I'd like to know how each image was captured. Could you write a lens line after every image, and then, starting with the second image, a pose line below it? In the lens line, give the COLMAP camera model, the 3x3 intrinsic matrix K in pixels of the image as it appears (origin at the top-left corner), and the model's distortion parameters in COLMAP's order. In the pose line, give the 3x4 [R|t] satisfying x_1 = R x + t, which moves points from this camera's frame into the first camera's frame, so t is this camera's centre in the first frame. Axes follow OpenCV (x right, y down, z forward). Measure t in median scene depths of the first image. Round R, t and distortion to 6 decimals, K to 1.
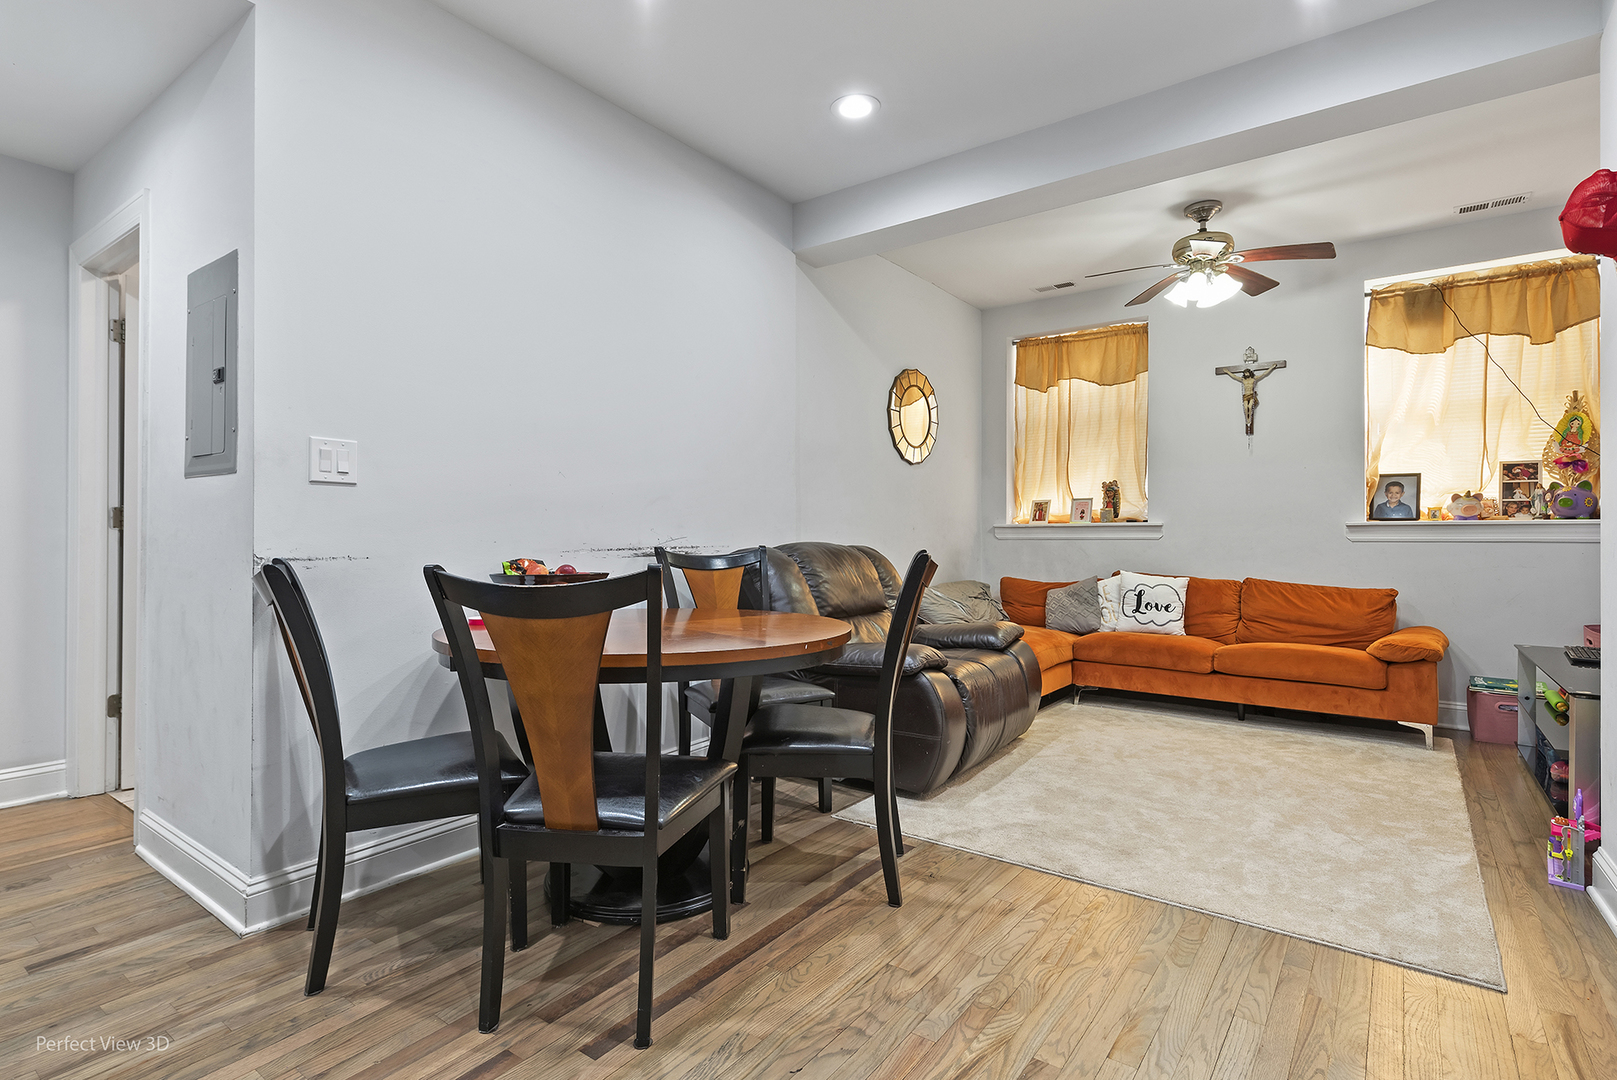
lens RADIAL K [[796.2, 0, 808.5], [0, 796.2, 540.0], [0, 0, 1]] dist [0.001507, -0.000853]
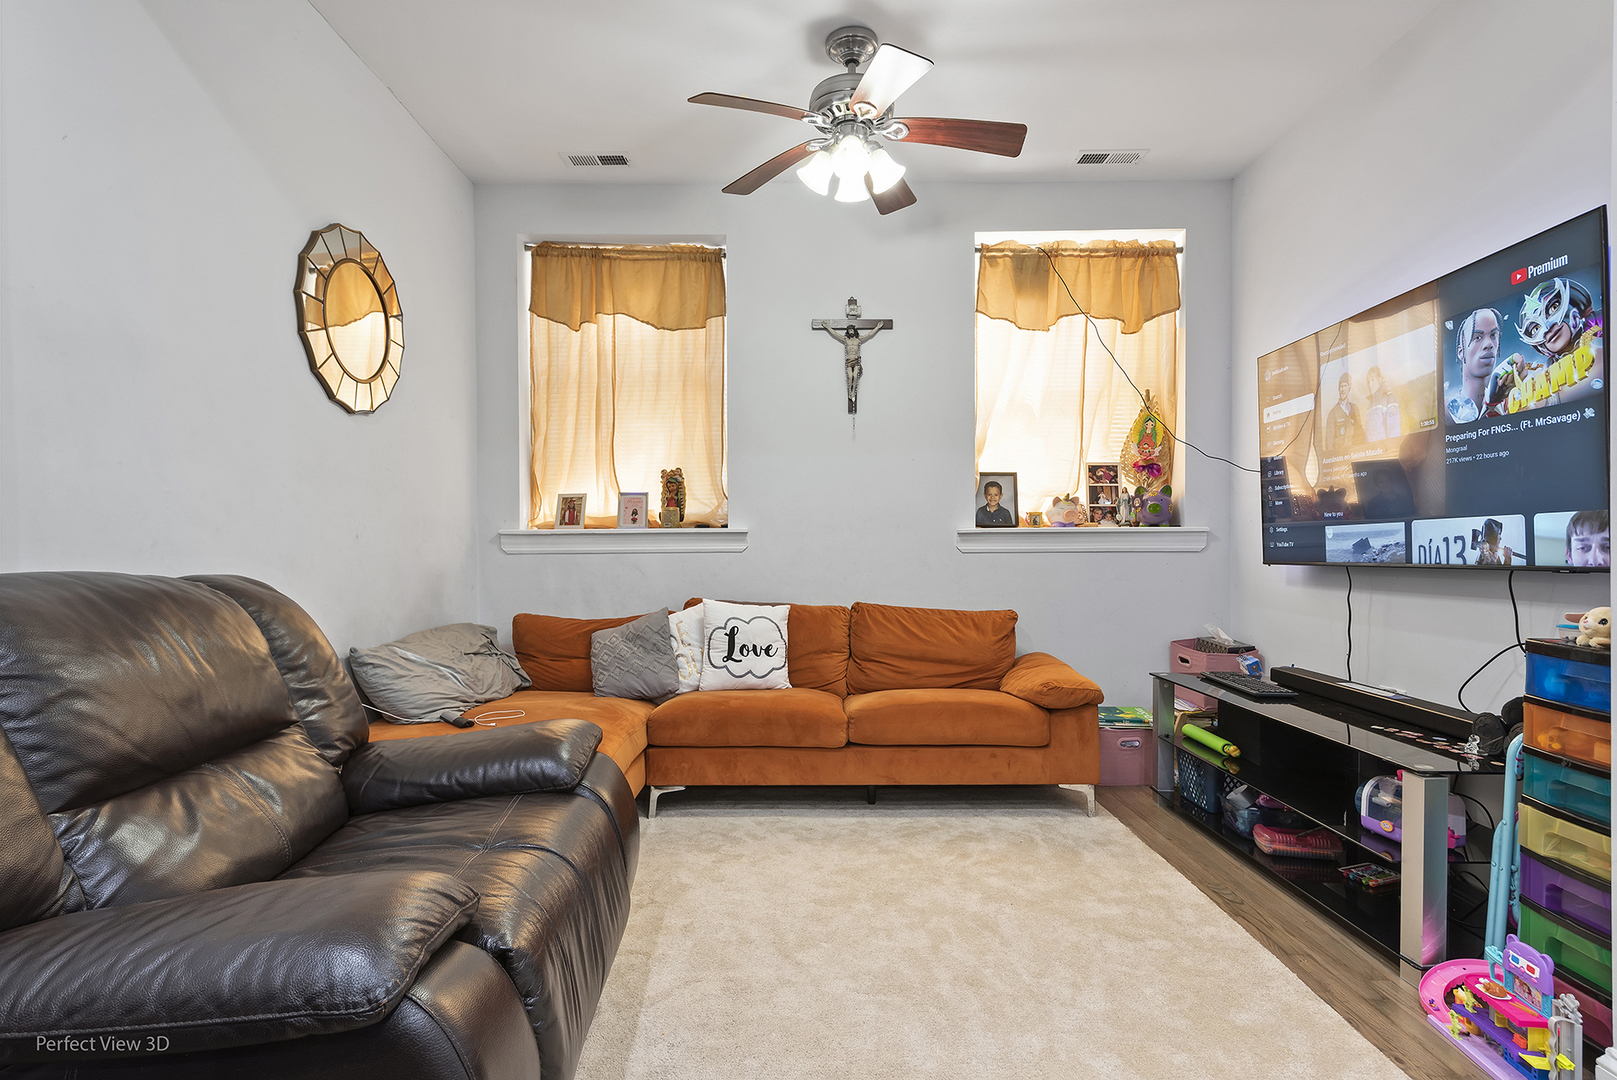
lens RADIAL K [[850.5, 0, 804.6], [0, 850.5, 553.3], [0, 0, 1]] dist [0.014977, -0.000207]
pose [[0.813569, -0.010495, 0.581374, 0.046069], [0.007995, 0.999944, 0.006863, -0.004771], [-0.581414, -0.000935, 0.813608, 0.384685]]
